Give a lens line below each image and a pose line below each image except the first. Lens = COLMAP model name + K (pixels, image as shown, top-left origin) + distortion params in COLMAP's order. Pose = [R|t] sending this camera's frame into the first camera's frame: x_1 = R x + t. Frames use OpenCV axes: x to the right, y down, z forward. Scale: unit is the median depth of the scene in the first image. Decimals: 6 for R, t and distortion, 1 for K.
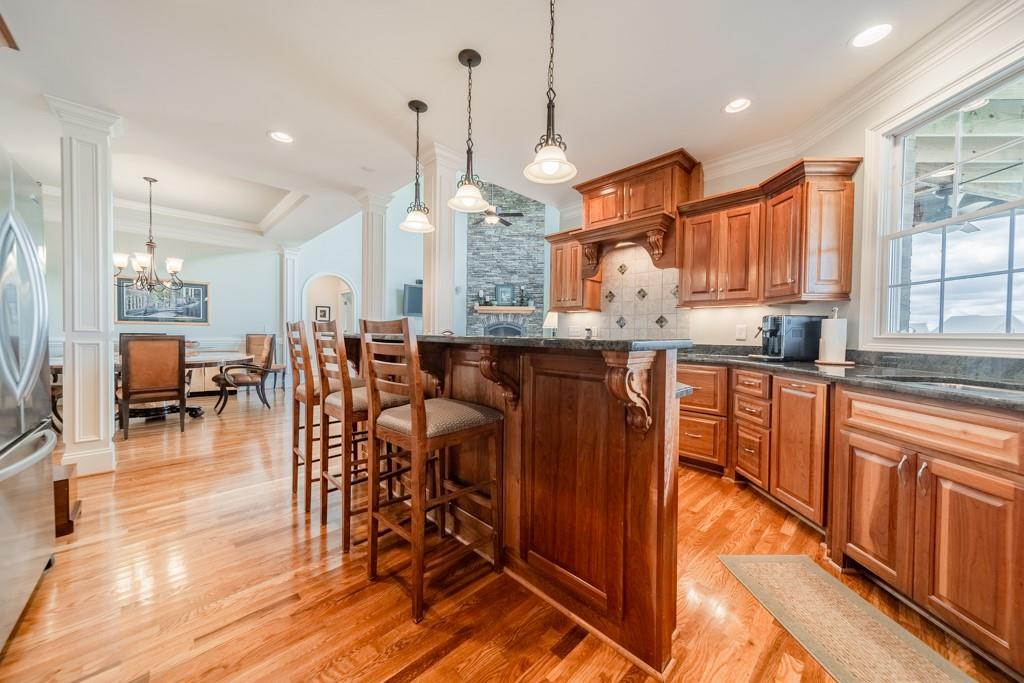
lens RADIAL K [[354.8, 0, 516.6], [0, 354.8, 338.0], [0, 0, 1]] dist [0.002323, 0.000067]
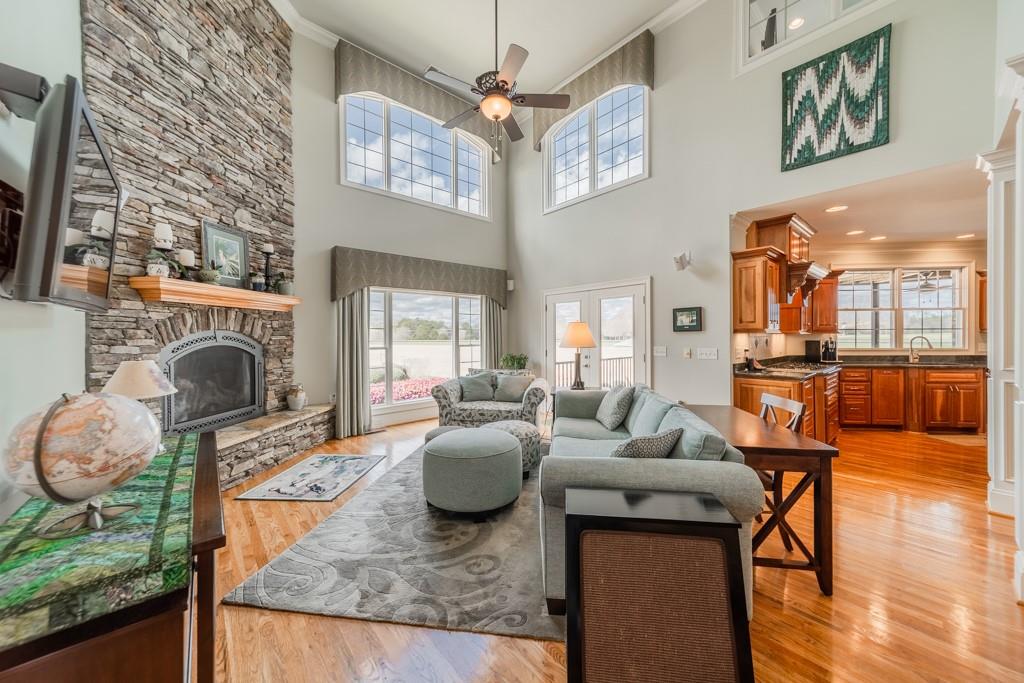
lens RADIAL K [[359.9, 0, 487.2], [0, 359.9, 336.1], [0, 0, 1]] dist [0.005377, -0.000050]
pose [[0.078775, -0.018867, 0.996714, -1.496143], [0.020311, 0.999644, 0.017318, -0.166206], [-0.996685, 0.018880, 0.079130, 2.815161]]
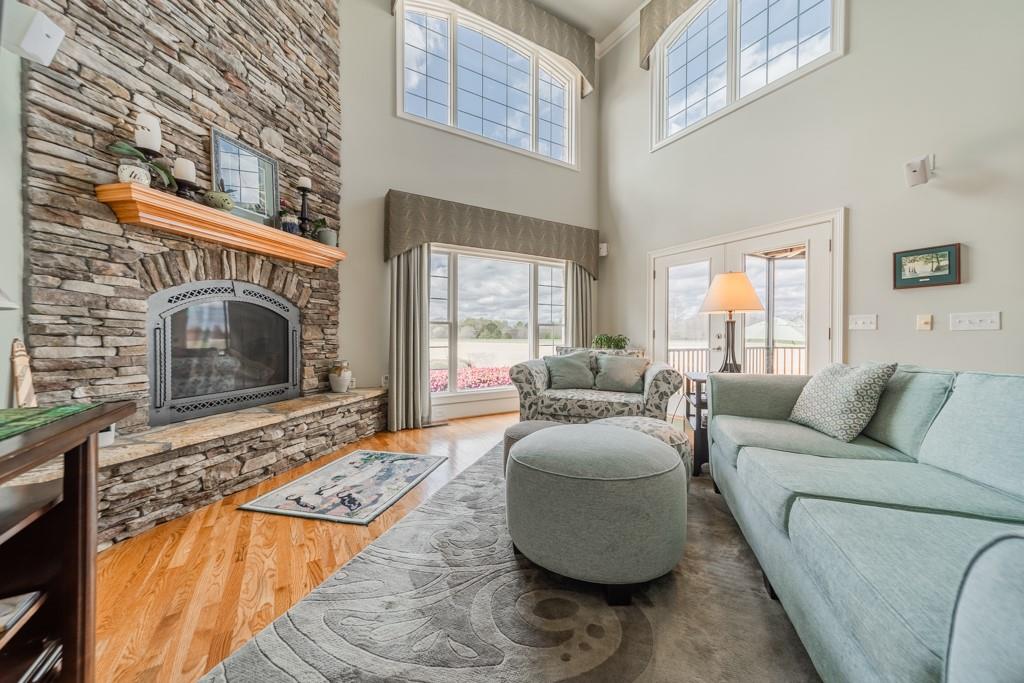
lens RADIAL K [[362.7, 0, 491.5], [0, 362.7, 337.4], [0, 0, 1]] dist [0.005365, 0.000047]
pose [[0.239194, -0.021631, 0.970731, -1.040567], [0.013229, 0.999732, 0.019017, -0.025146], [-0.970882, 0.008293, 0.239416, 2.980028]]
